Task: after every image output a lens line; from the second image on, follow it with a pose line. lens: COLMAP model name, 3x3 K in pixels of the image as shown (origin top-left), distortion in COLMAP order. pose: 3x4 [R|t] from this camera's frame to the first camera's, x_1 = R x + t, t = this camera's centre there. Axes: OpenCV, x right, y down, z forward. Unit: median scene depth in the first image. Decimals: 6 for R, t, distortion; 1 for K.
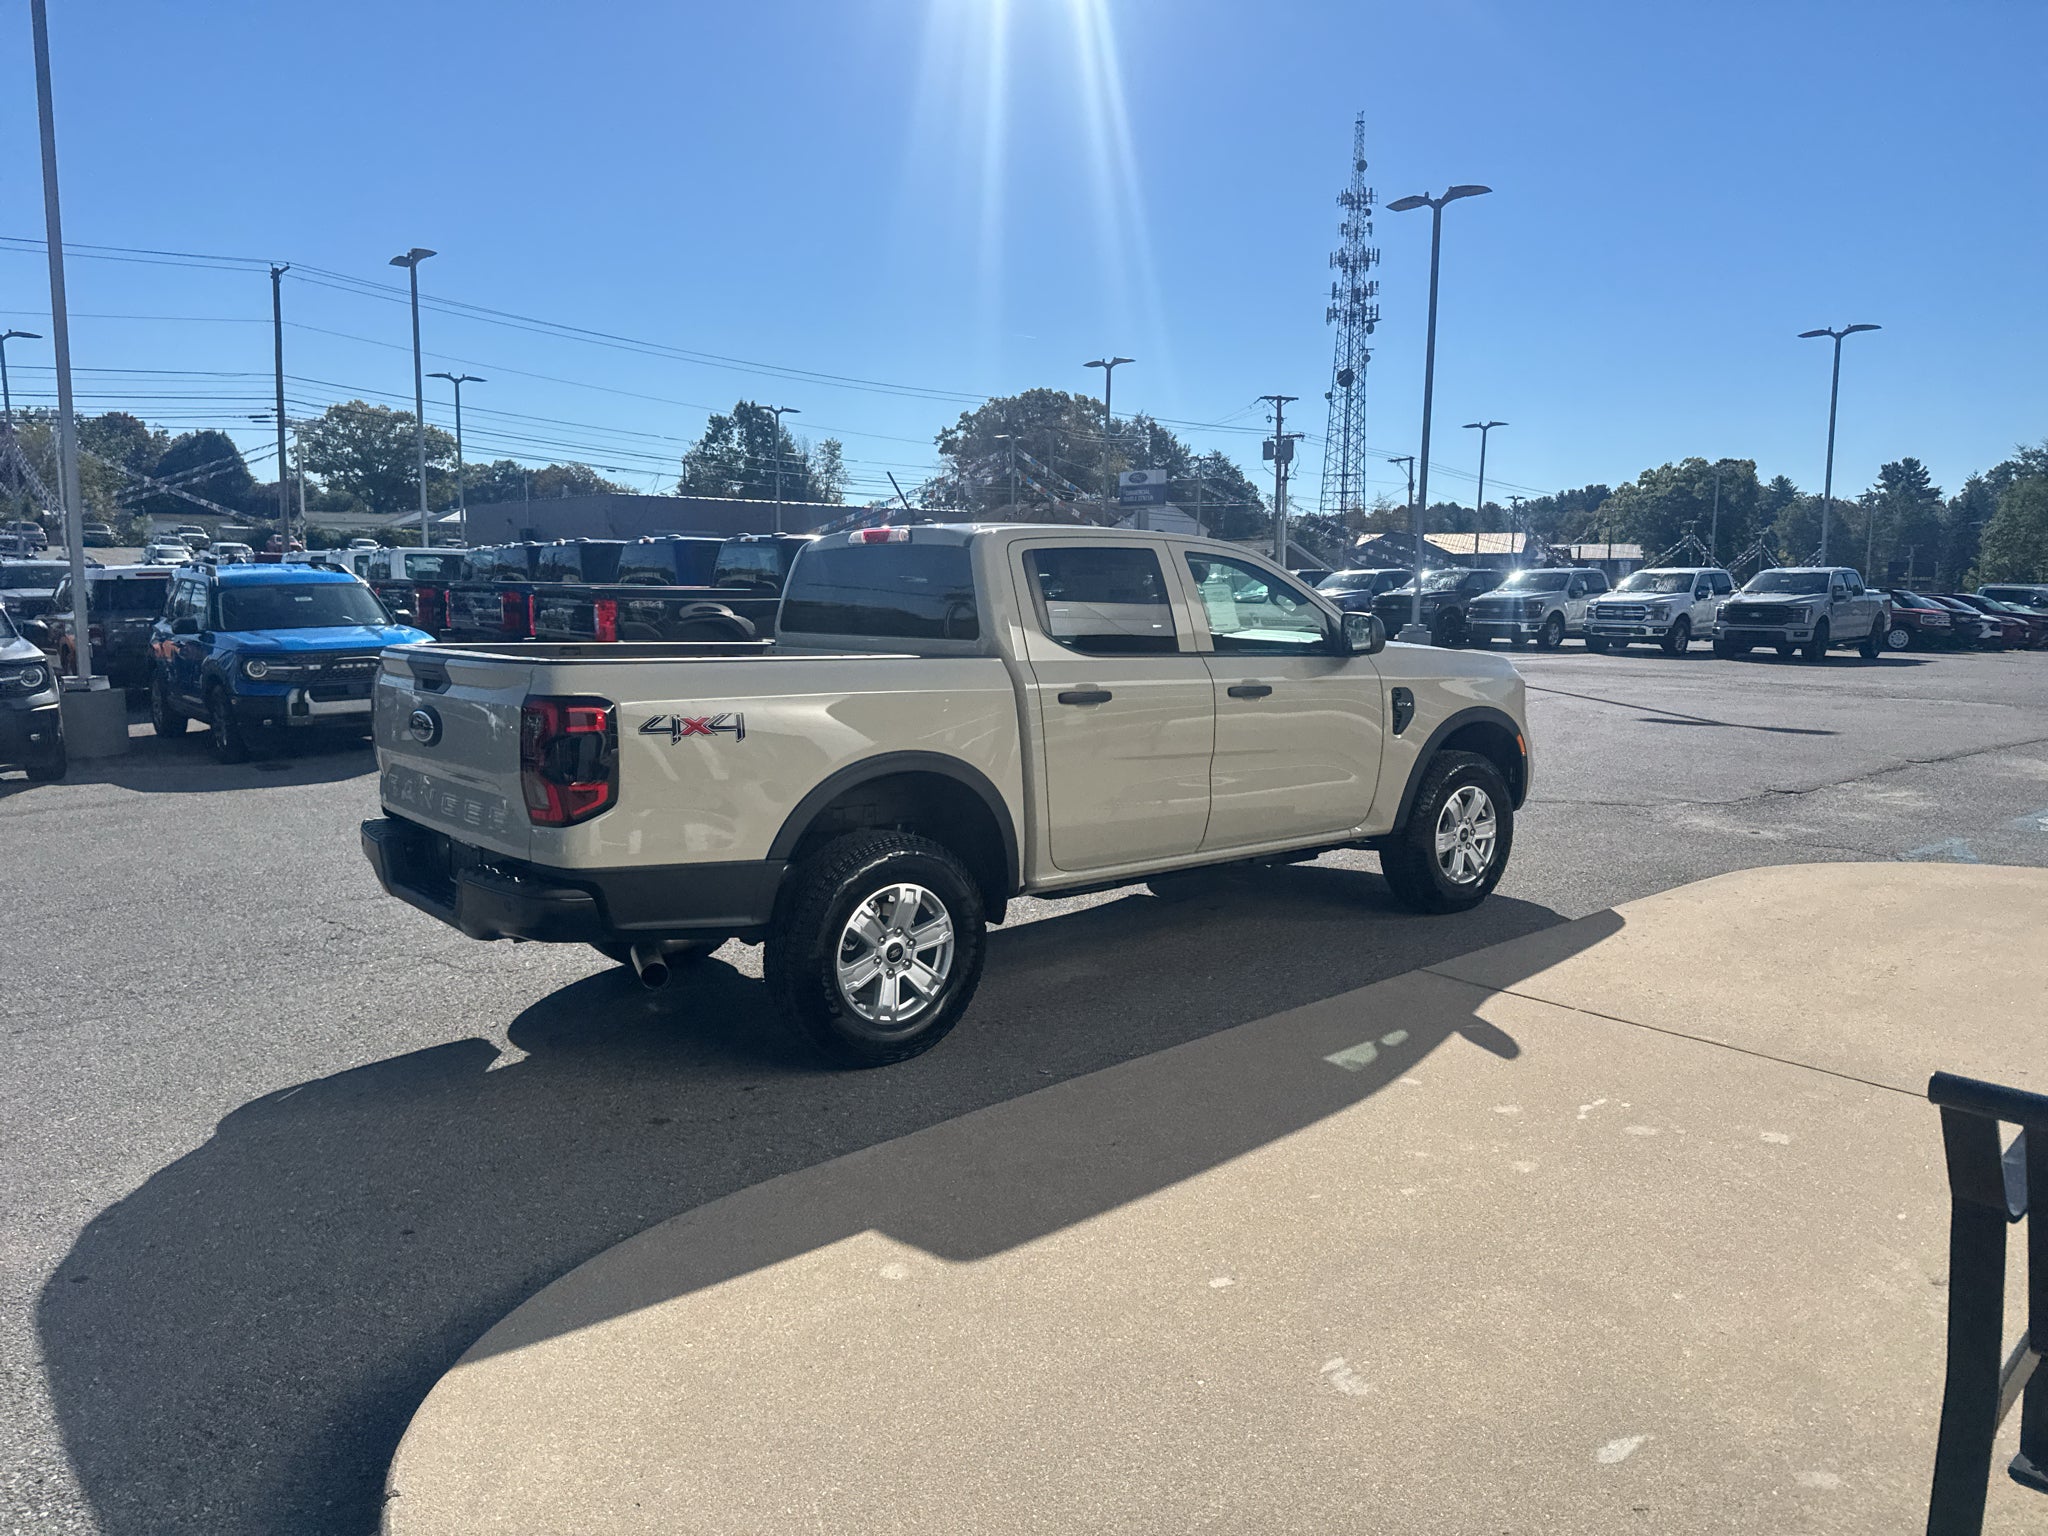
lens RADIAL K [[1435.0, 0, 1033.5], [0, 1435.0, 734.1], [0, 0, 1]] dist [0.051609, -0.066039]
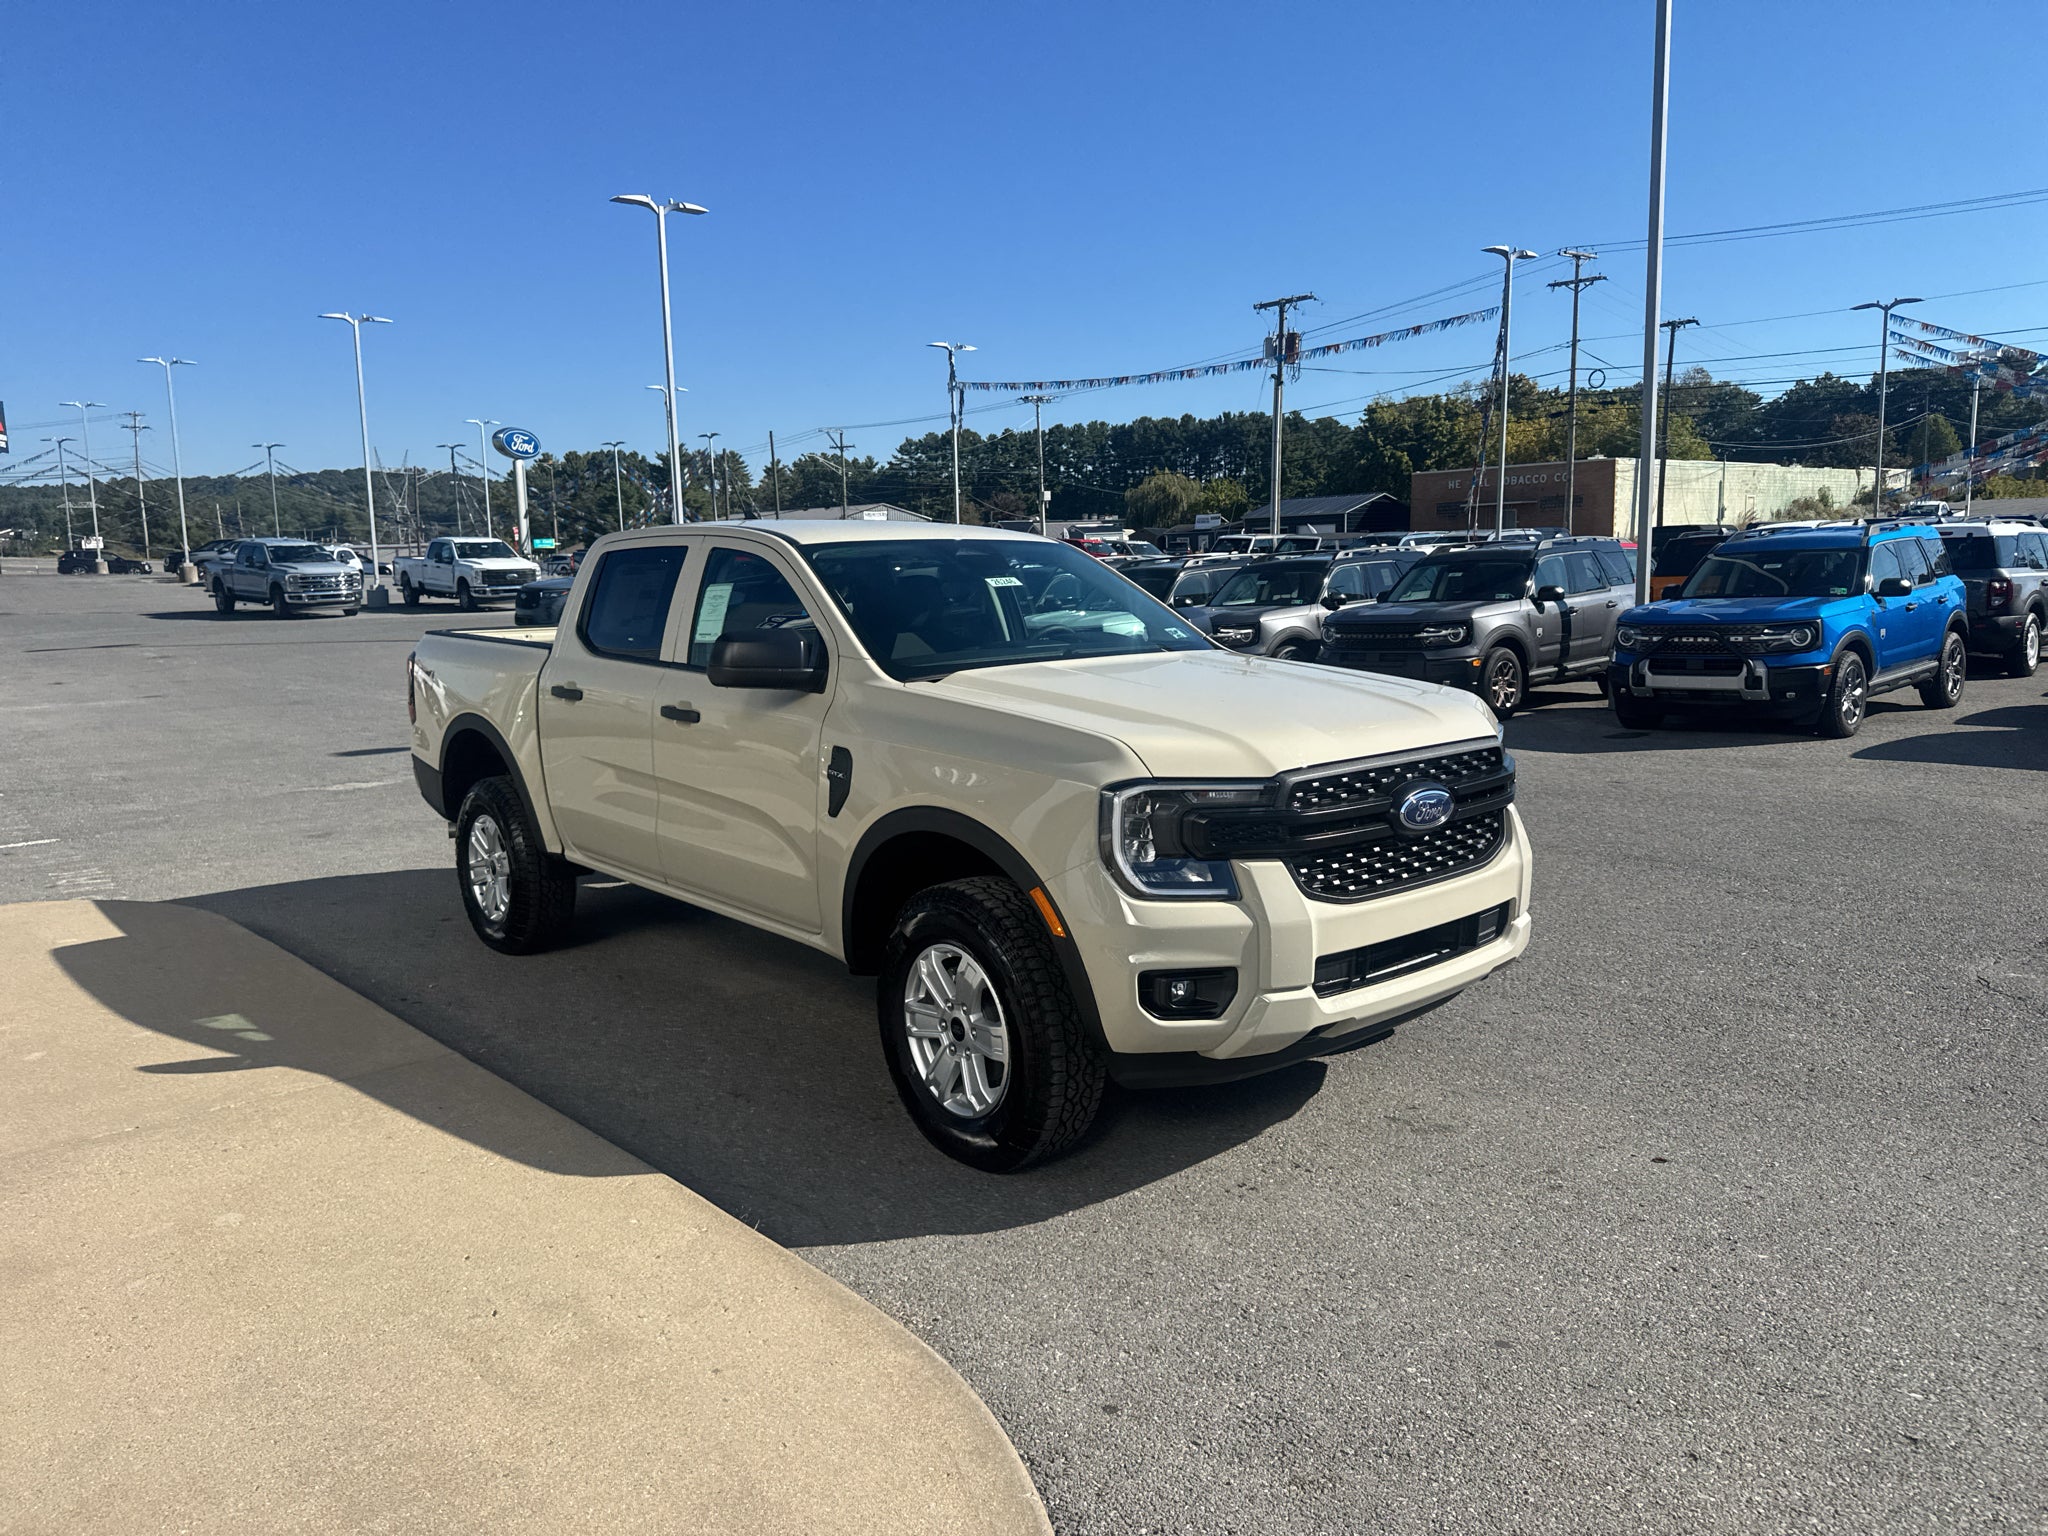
lens RADIAL K [[1435.0, 0, 1035.5], [0, 1435.0, 762.1], [0, 0, 1]] dist [0.051609, -0.066039]
pose [[0.025563, 0.139374, -0.989910, 0.868619], [-0.081491, 0.987228, 0.136892, -0.117480], [0.996346, 0.077169, 0.036594, 1.030402]]
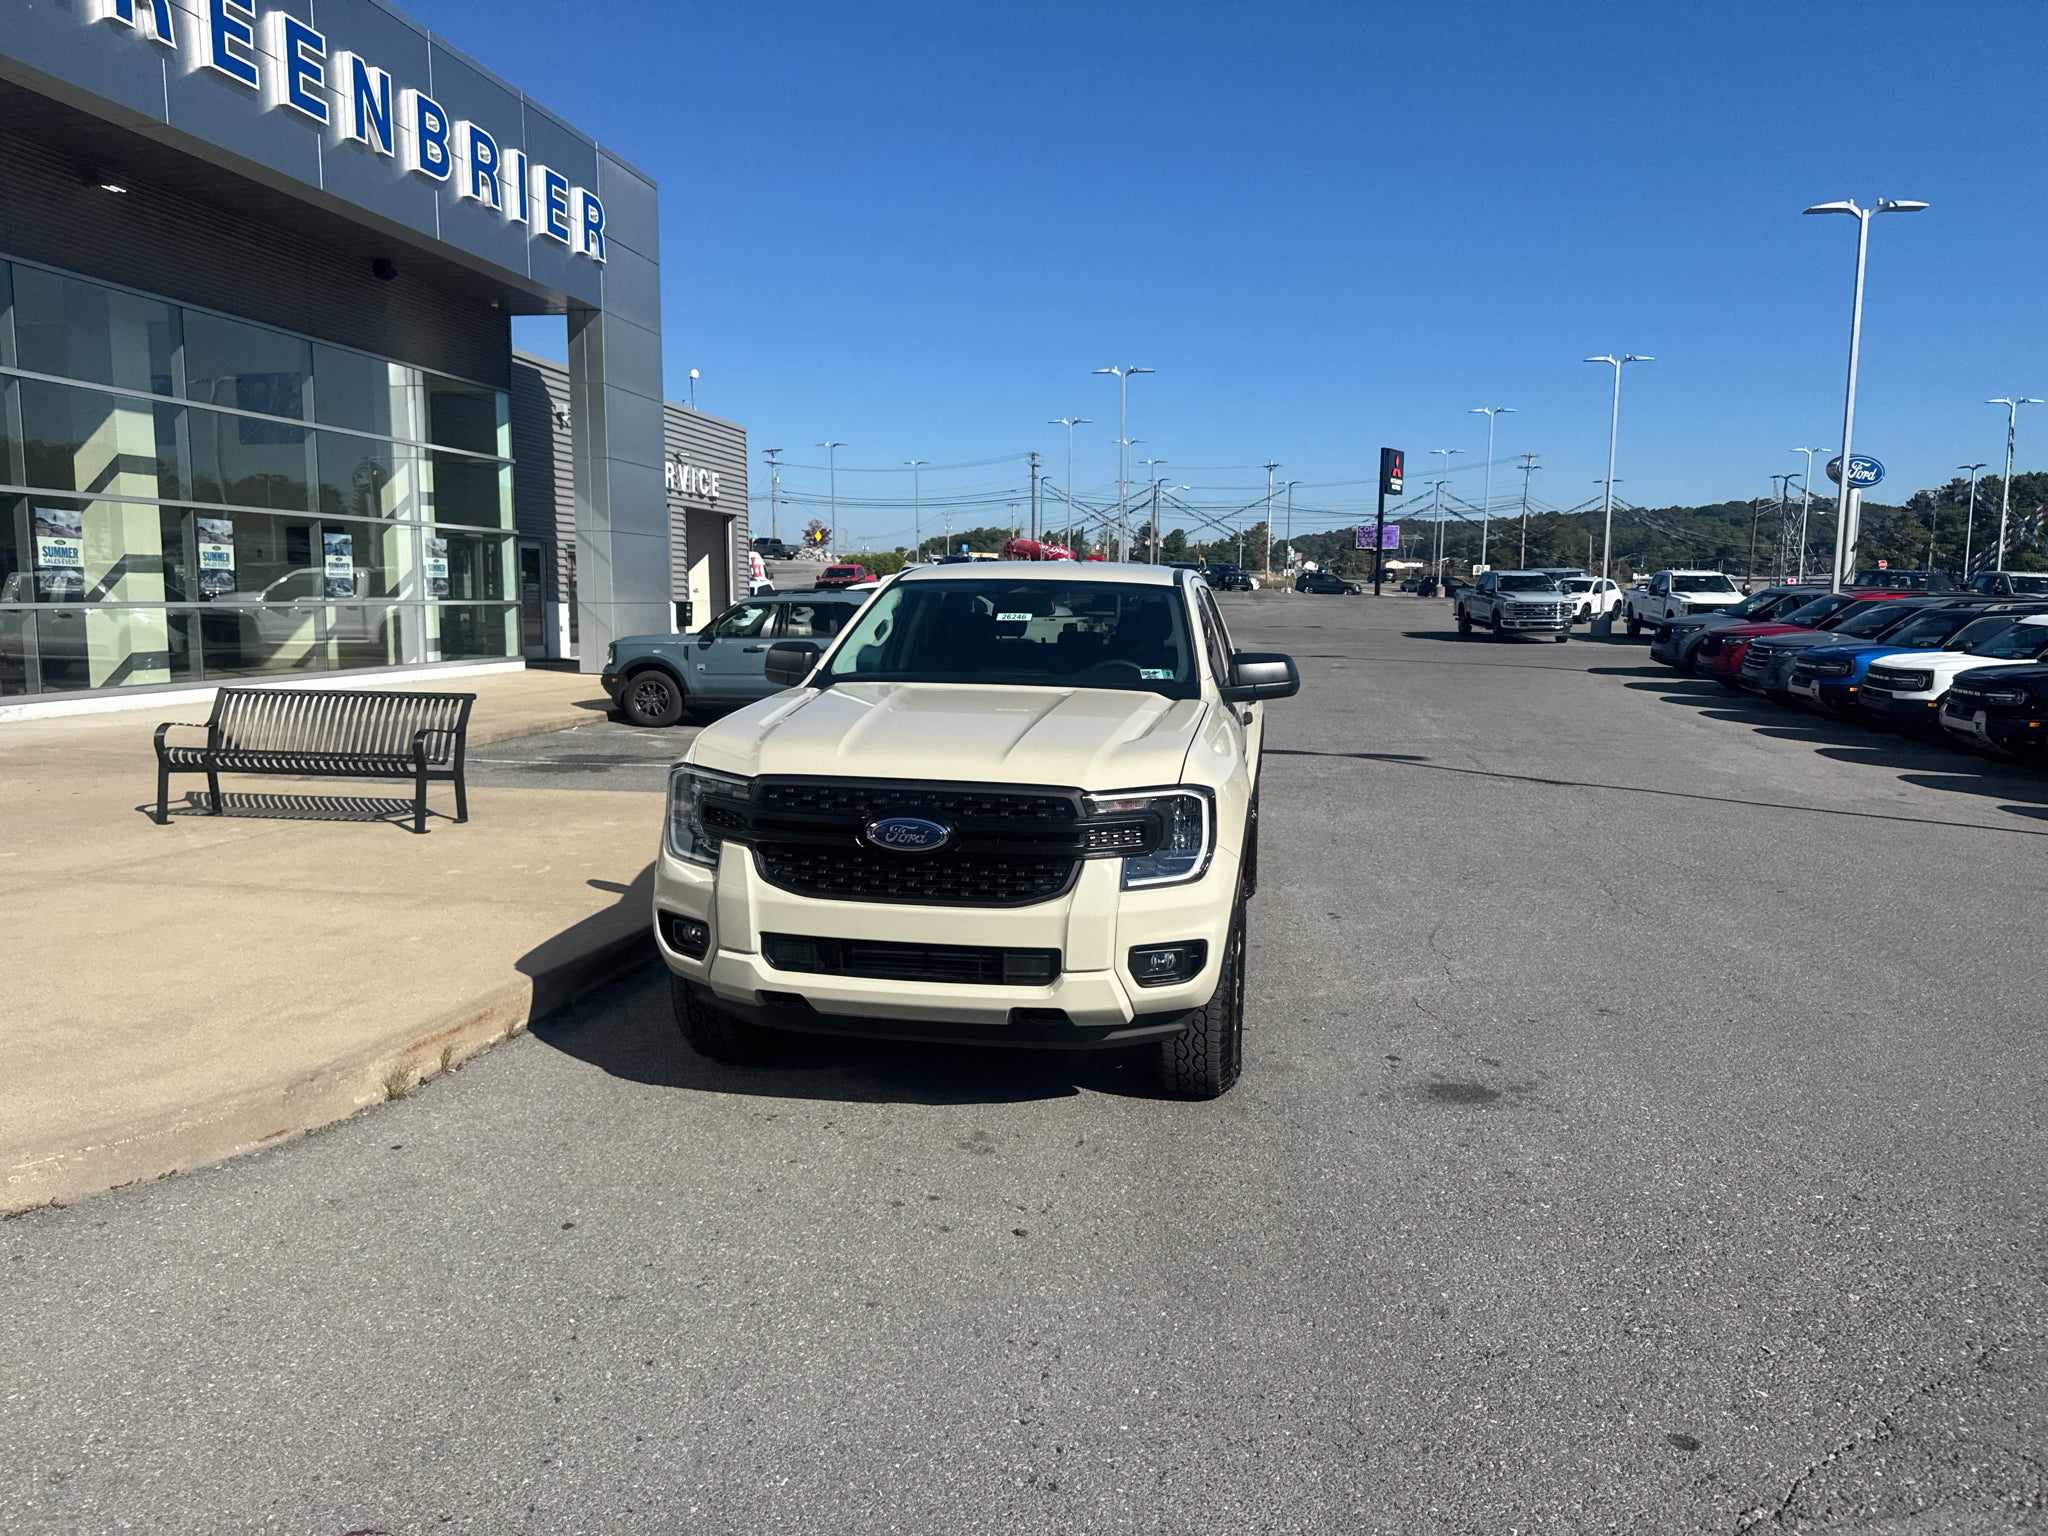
lens RADIAL K [[1435.0, 0, 1032.2], [0, 1435.0, 772.0], [0, 0, 1]] dist [0.051609, -0.066039]
pose [[-0.763329, 0.067908, -0.642430, 0.669528], [-0.081135, 0.976508, 0.199625, -0.187190], [0.640894, 0.204503, -0.739887, 1.686714]]
